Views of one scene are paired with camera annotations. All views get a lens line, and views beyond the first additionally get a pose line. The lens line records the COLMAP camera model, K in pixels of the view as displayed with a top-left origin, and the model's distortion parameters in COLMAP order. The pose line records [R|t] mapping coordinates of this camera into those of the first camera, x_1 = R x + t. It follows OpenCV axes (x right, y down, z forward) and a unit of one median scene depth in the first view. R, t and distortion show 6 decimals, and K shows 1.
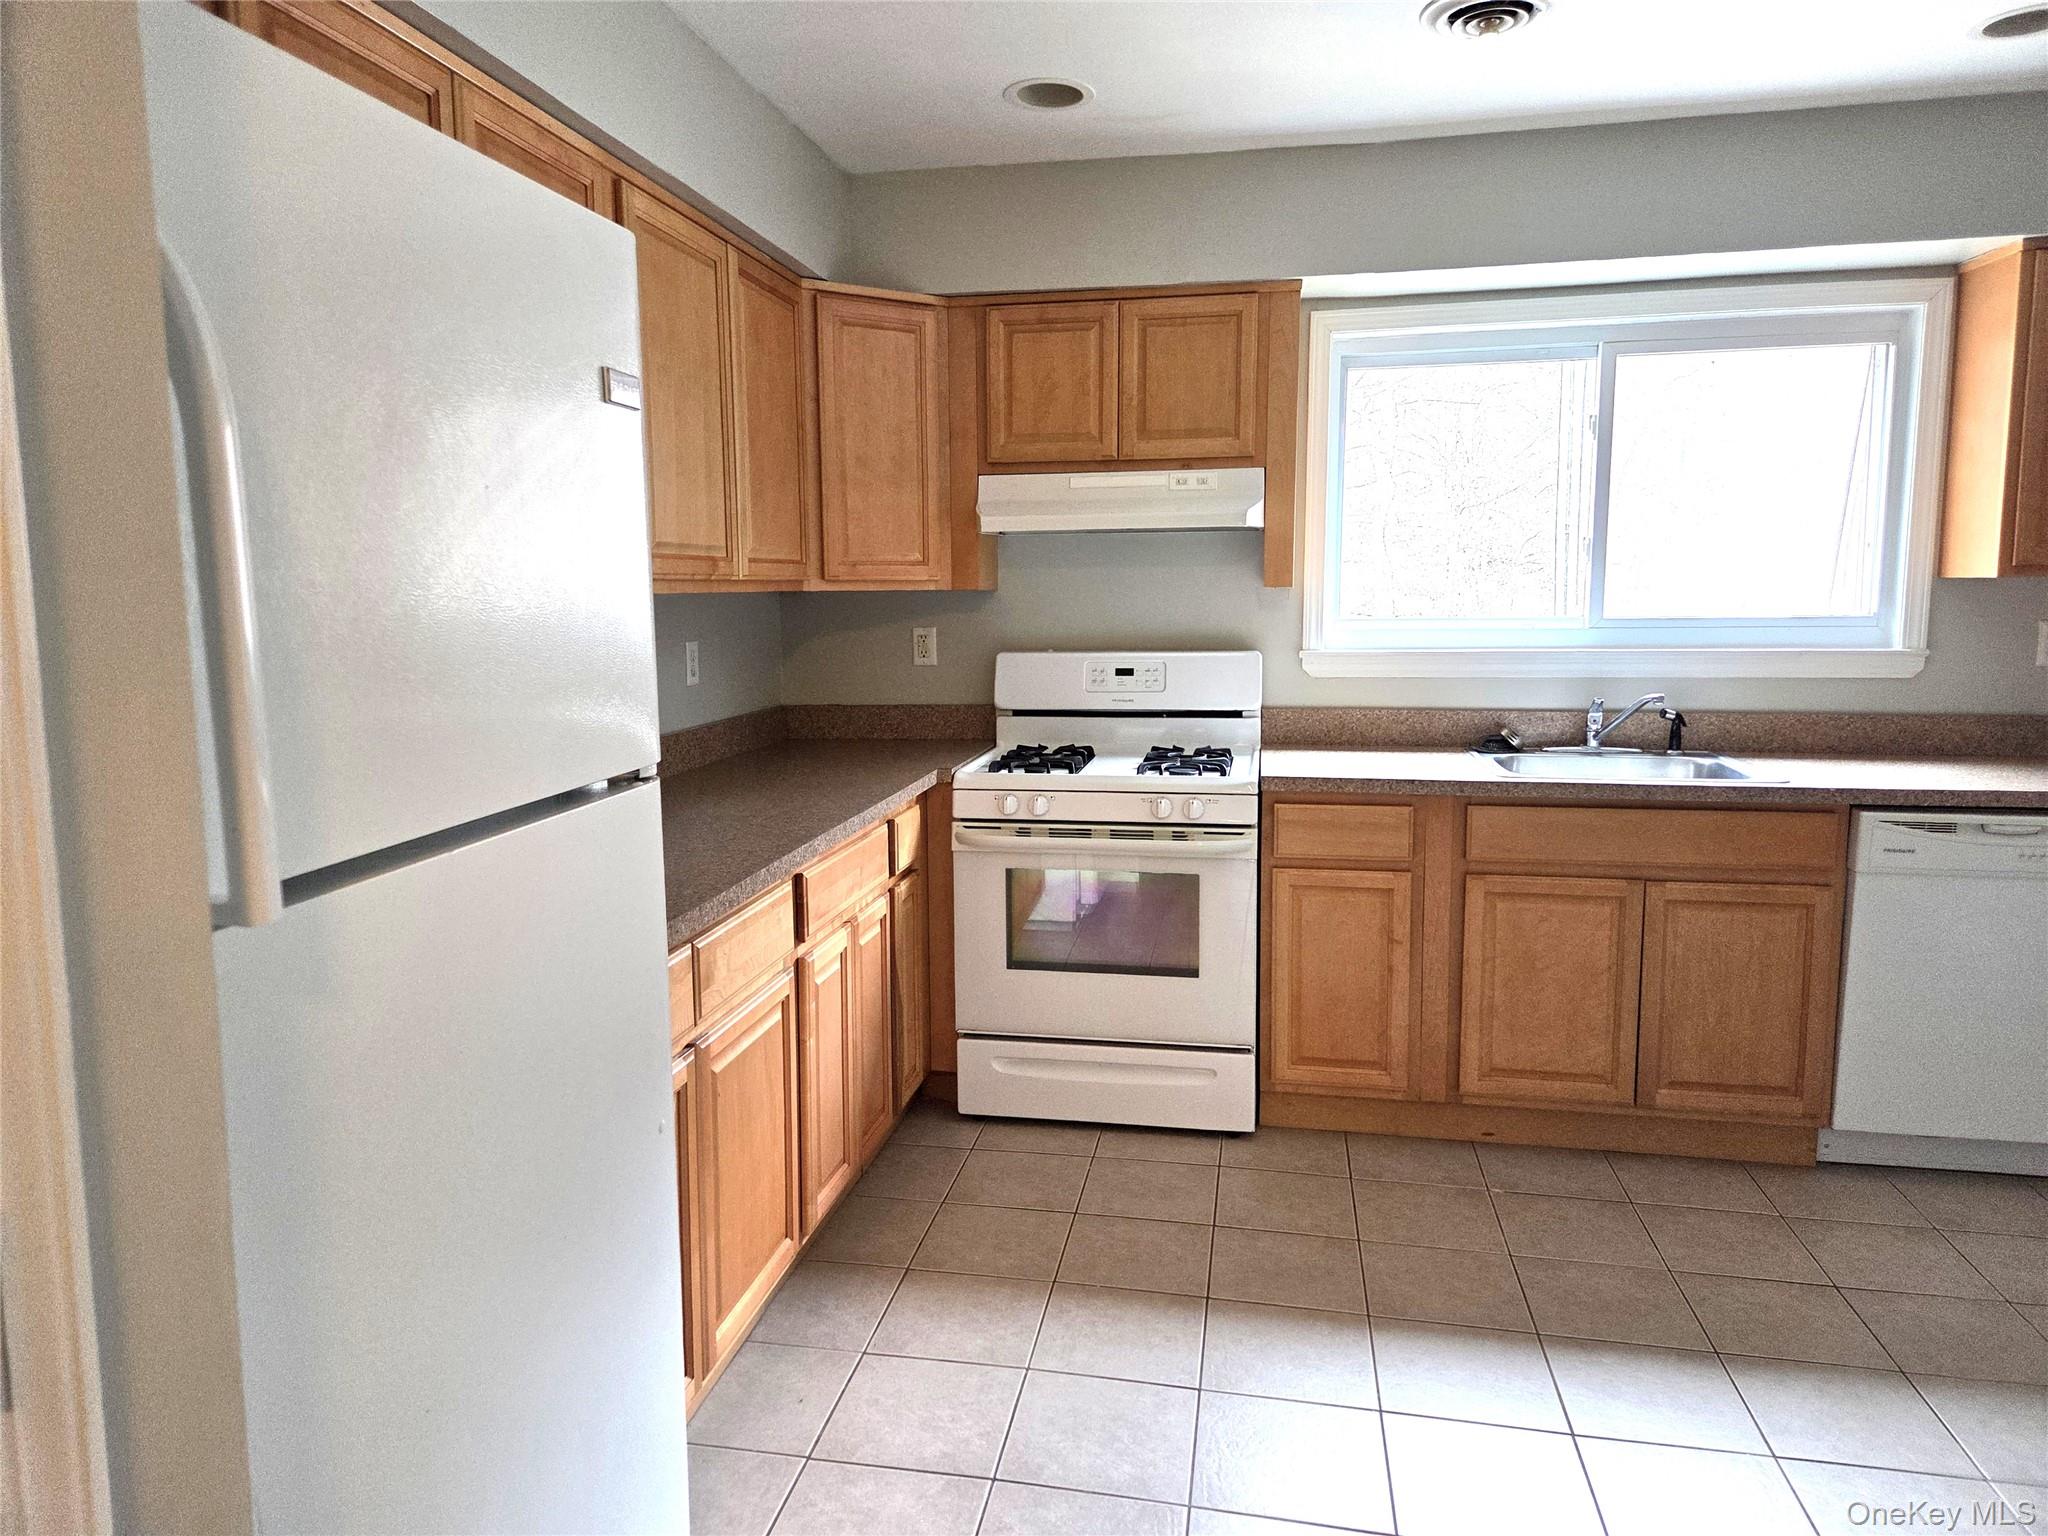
lens RADIAL K [[1362.8, 0, 1016.6], [0, 1362.8, 754.3], [0, 0, 1]] dist [0.048988, -0.020471]
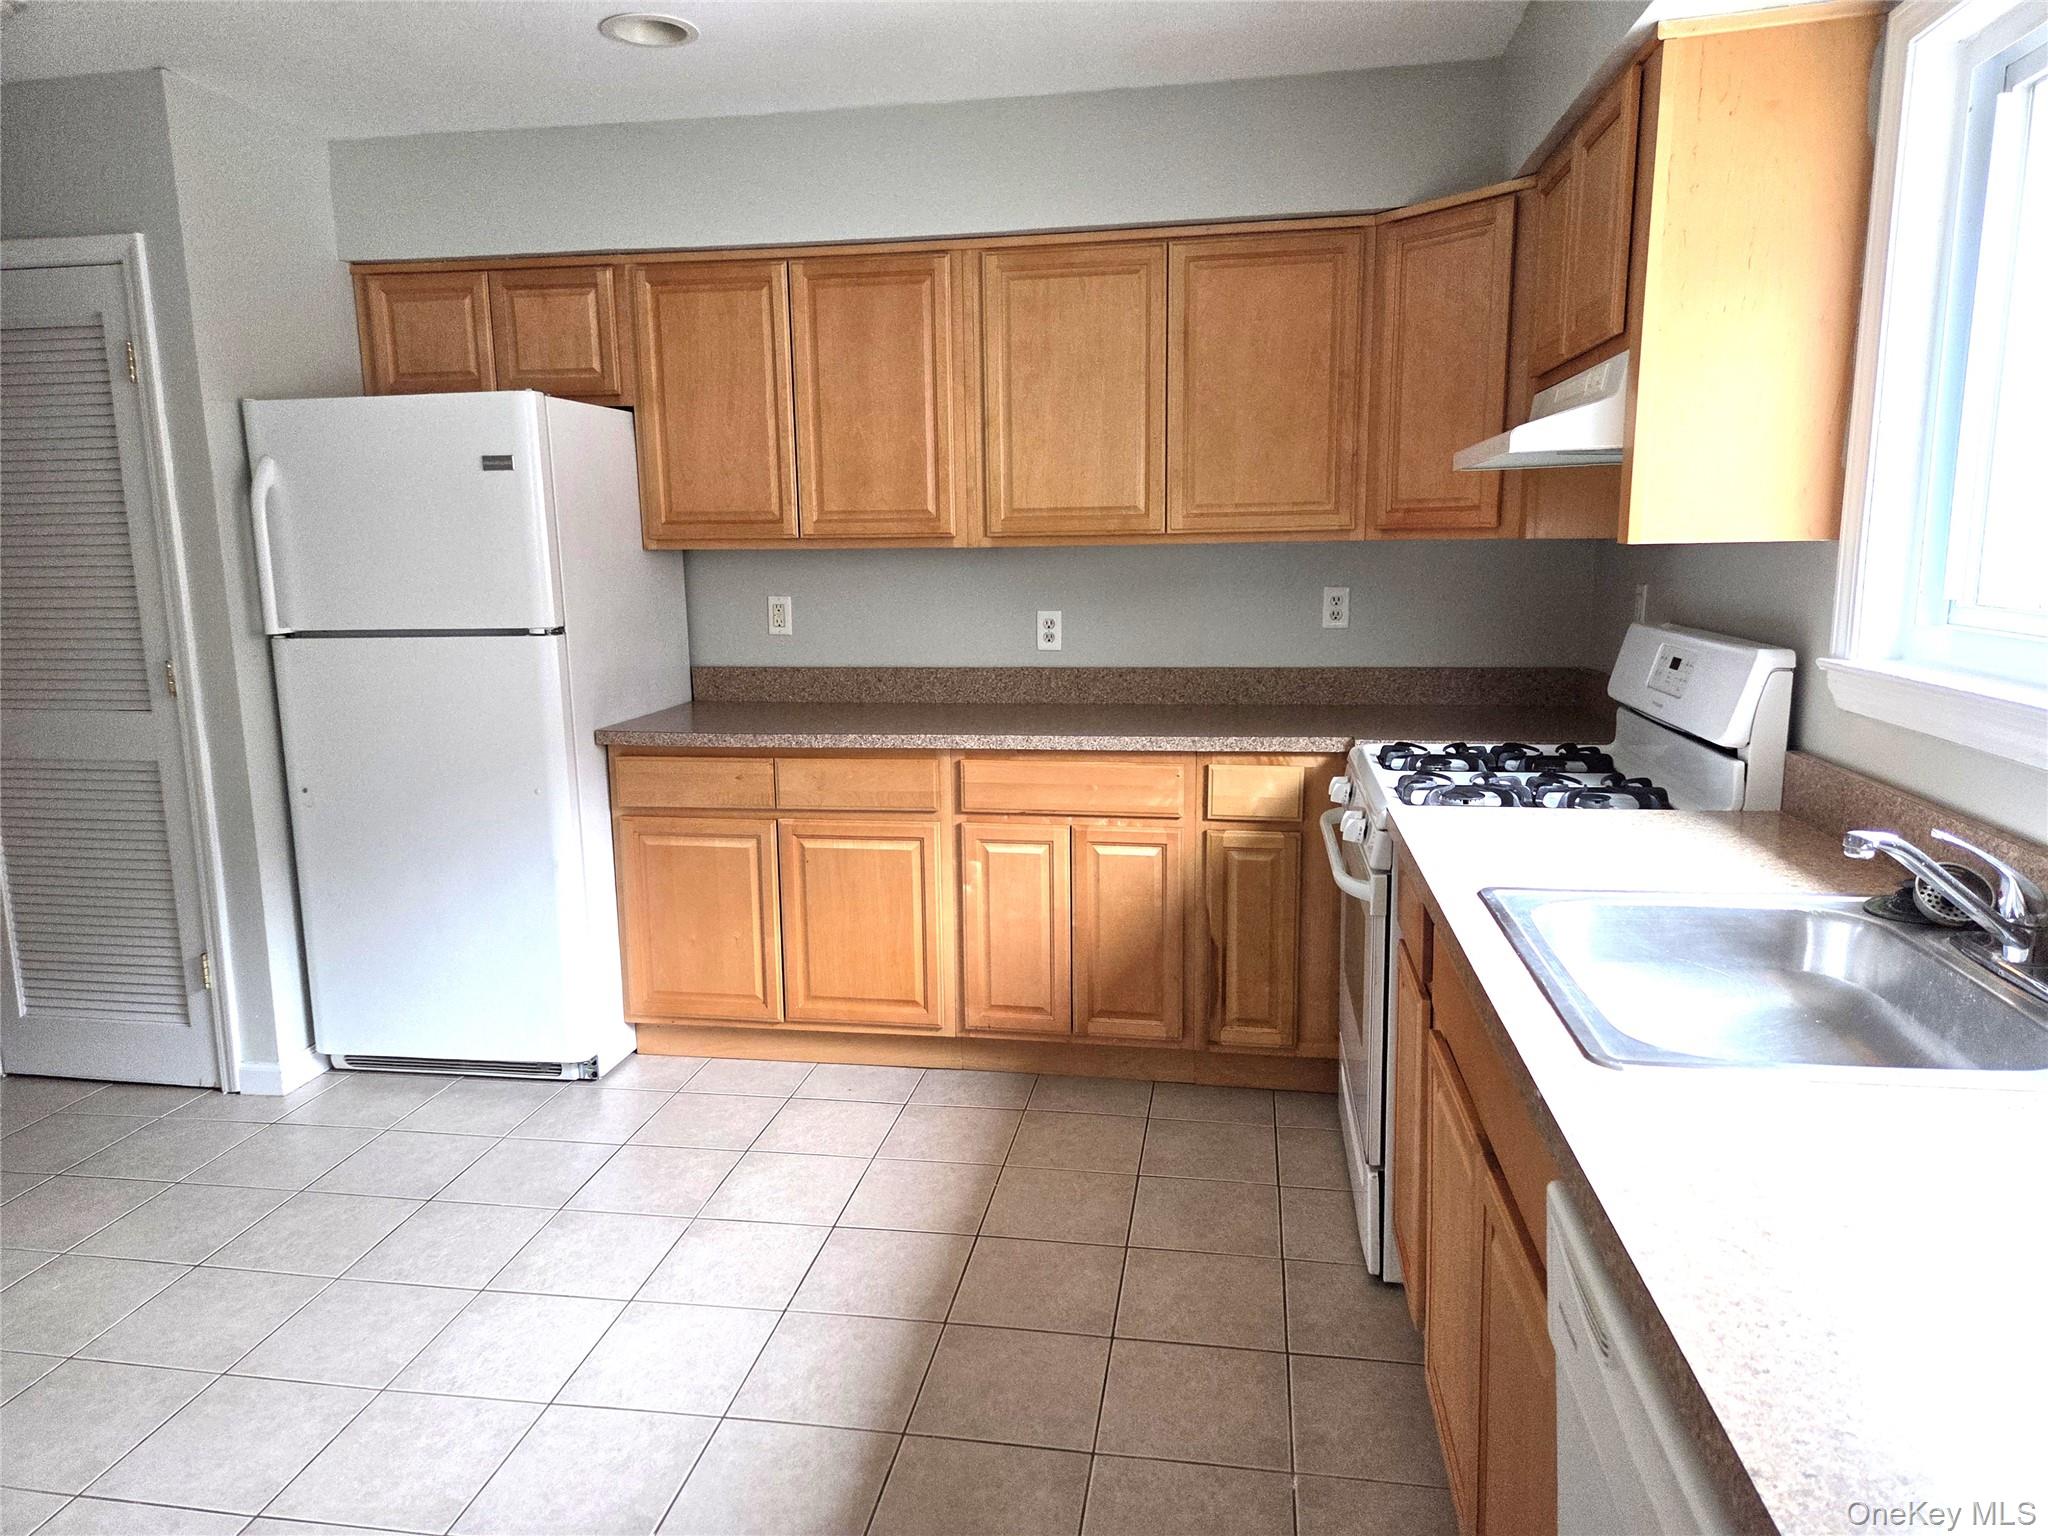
lens RADIAL K [[1362.8, 0, 1007.1], [0, 1362.8, 761.8], [0, 0, 1]] dist [0.048988, -0.020471]
pose [[0.010310, 0.170796, -0.985252, 0.840803], [-0.105962, 0.979944, 0.168767, -0.102428], [0.994317, 0.102659, 0.028201, 0.729909]]
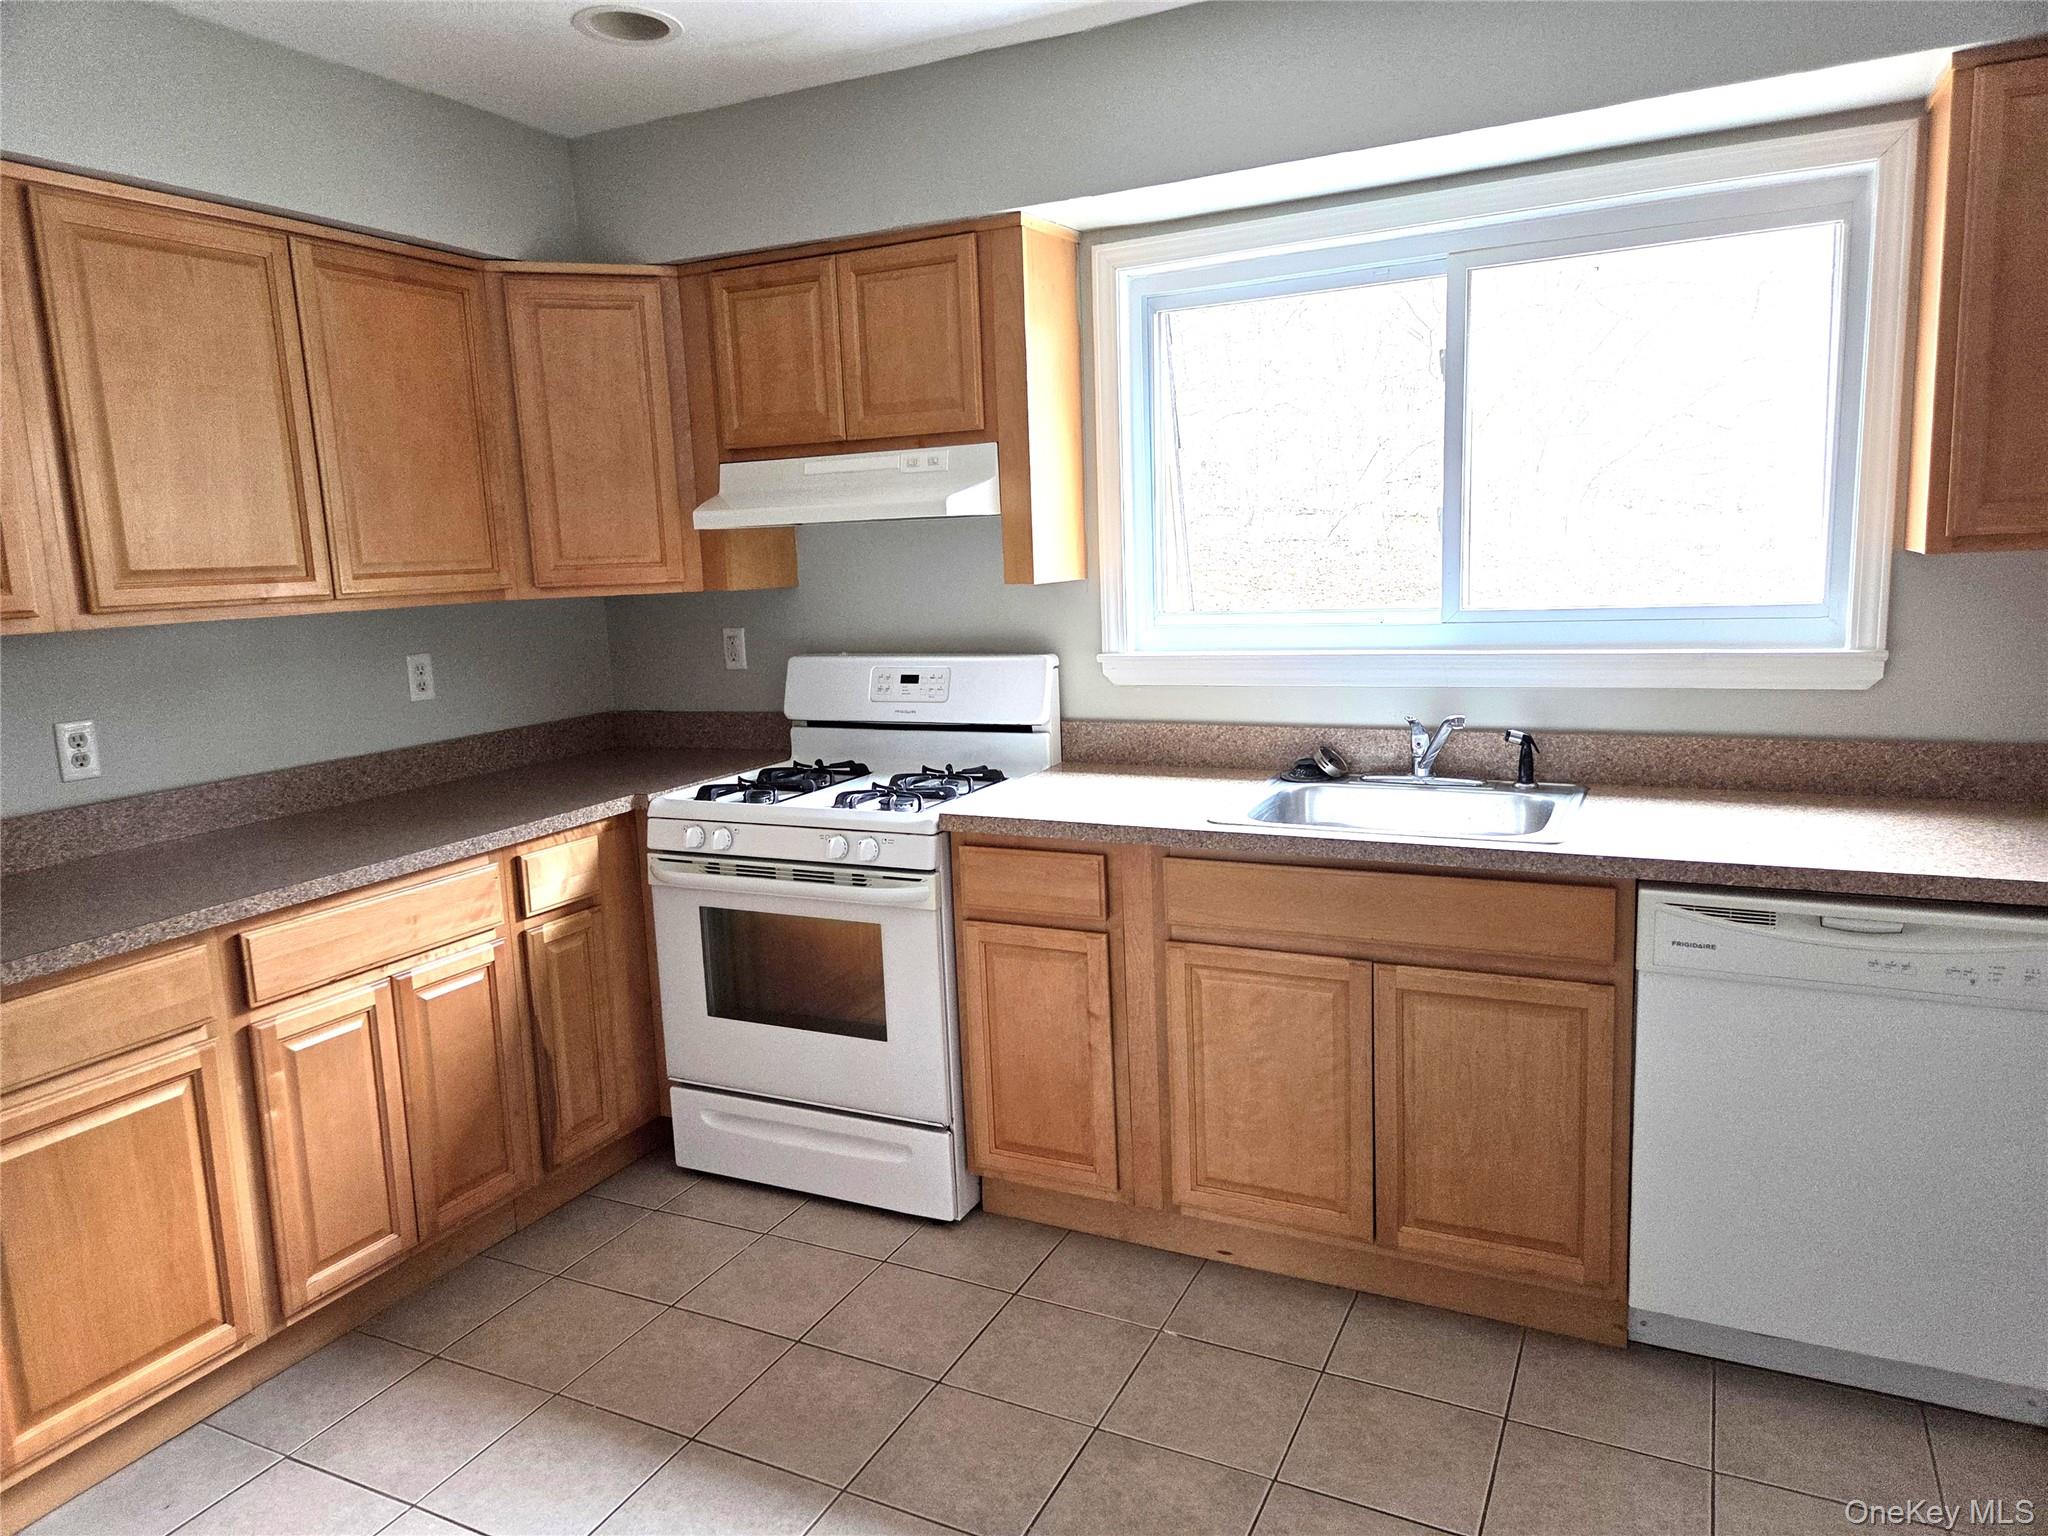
lens RADIAL K [[1362.8, 0, 1017.7], [0, 1362.8, 767.8], [0, 0, 1]] dist [0.048988, -0.020471]
pose [[0.961196, 0.013784, -0.275523, 0.433515], [-0.000679, 0.998866, 0.047603, -0.049989], [0.275866, -0.045569, 0.960115, 0.188288]]
